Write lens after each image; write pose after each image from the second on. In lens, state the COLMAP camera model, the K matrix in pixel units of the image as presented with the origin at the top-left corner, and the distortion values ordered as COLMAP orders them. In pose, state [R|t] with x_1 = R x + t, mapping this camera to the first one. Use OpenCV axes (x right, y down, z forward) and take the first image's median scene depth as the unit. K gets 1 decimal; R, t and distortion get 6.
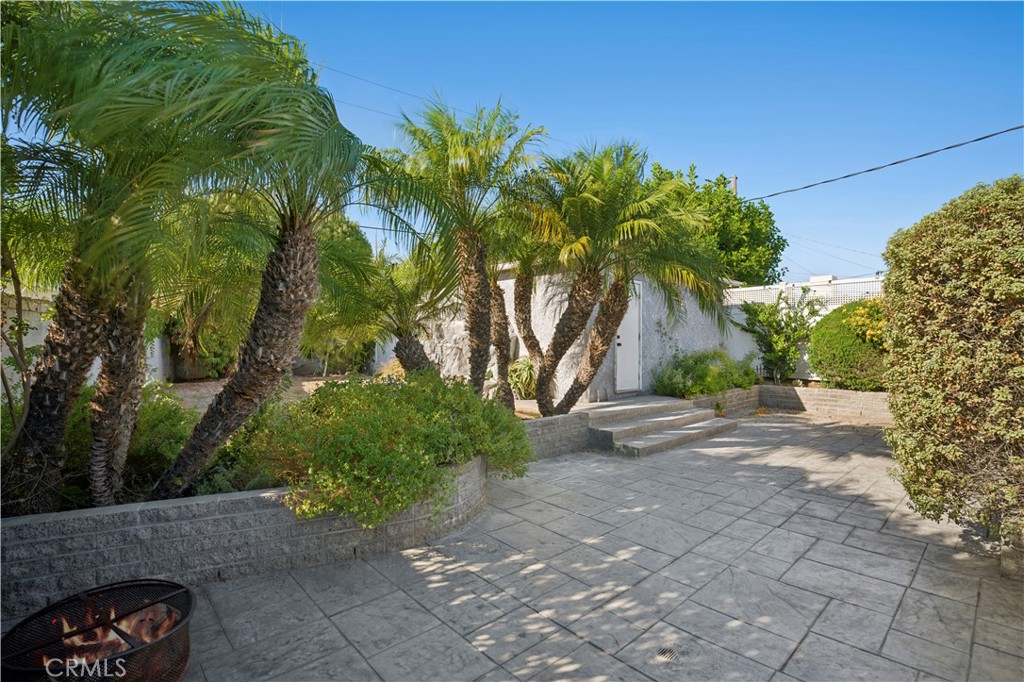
lens RADIAL K [[490.7, 0, 514.2], [0, 490.7, 339.6], [0, 0, 1]] dist [-0.049928, 0.017341]
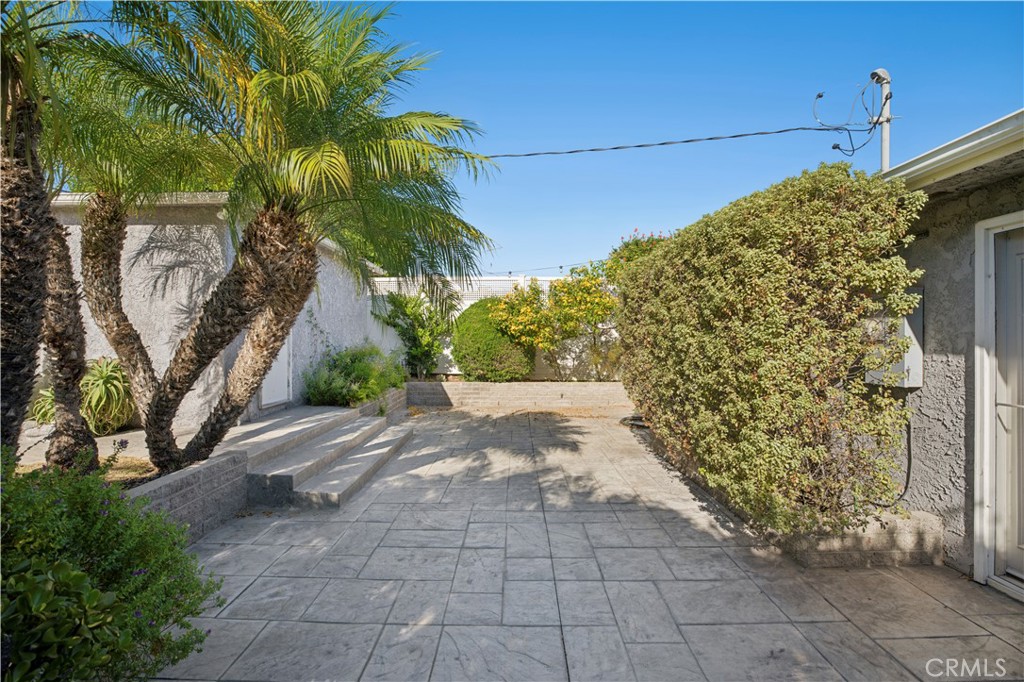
lens RADIAL K [[490.7, 0, 514.2], [0, 490.7, 339.6], [0, 0, 1]] dist [-0.049928, 0.017341]
pose [[0.692588, -0.006524, 0.721304, -0.040820], [0.000374, 0.999962, 0.008685, 0.004193], [-0.721333, -0.005745, 0.692564, 0.265851]]
